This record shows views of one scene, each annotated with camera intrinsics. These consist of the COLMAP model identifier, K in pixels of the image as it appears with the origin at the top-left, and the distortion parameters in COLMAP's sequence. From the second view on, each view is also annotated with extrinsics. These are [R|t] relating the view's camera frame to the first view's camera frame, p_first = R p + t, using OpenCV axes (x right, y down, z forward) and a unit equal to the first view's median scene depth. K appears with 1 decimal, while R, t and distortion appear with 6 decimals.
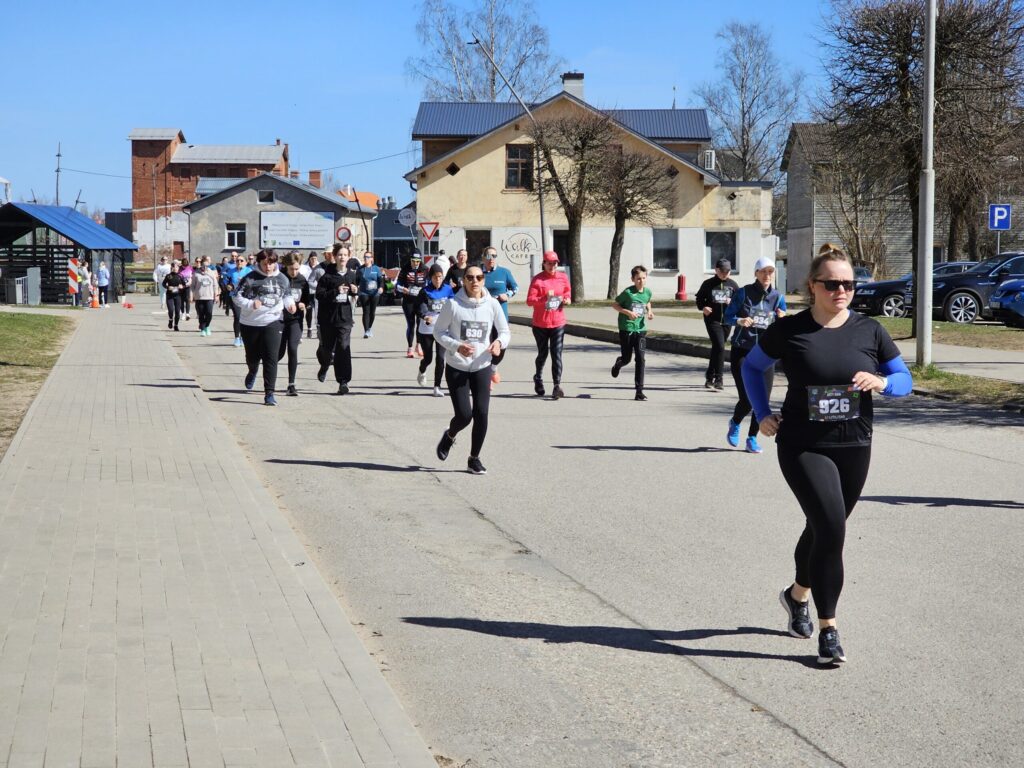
lens RADIAL K [[2046.6, 0, 512.0], [0, 2046.6, 384.0], [0, 0, 1]] dist [0.137544, 0.066360]
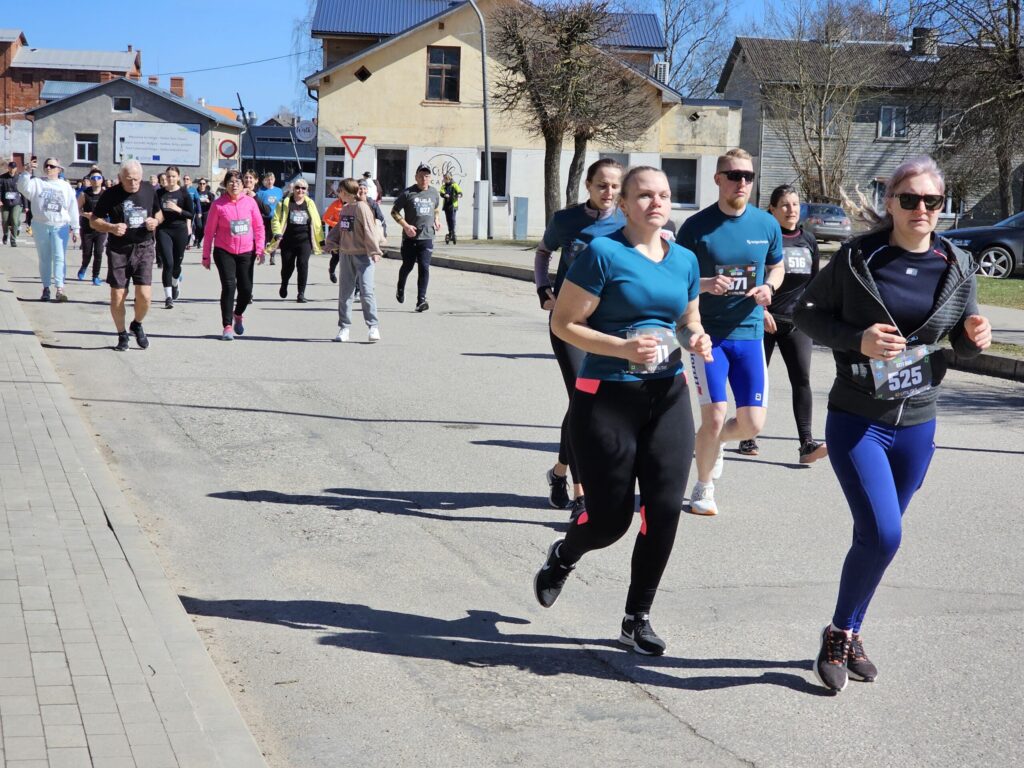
lens RADIAL K [[2043.7, 0, 518.3], [0, 2043.7, 366.2], [0, 0, 1]] dist [0.184534, -0.528096]
pose [[0.996664, 0.019763, 0.079189, -0.029282], [-0.021958, 0.999396, 0.026939, -0.010266], [-0.078609, -0.028588, 0.996496, 0.162817]]
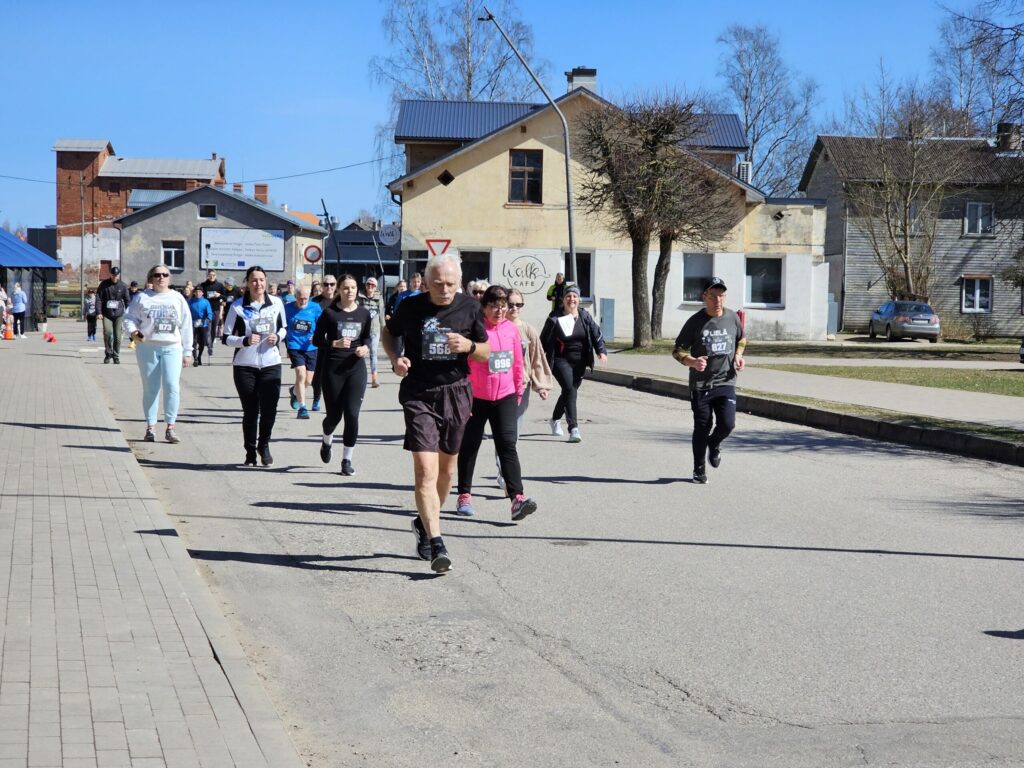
lens RADIAL K [[2041.0, 0, 512.0], [0, 2041.0, 384.0], [0, 0, 1]] dist [0.124630, 0.266237]
pose [[0.999236, 0.013375, 0.036719, -0.031093], [-0.012934, 0.999842, -0.012223, -0.011157], [-0.036876, 0.011739, 0.999251, 0.168674]]
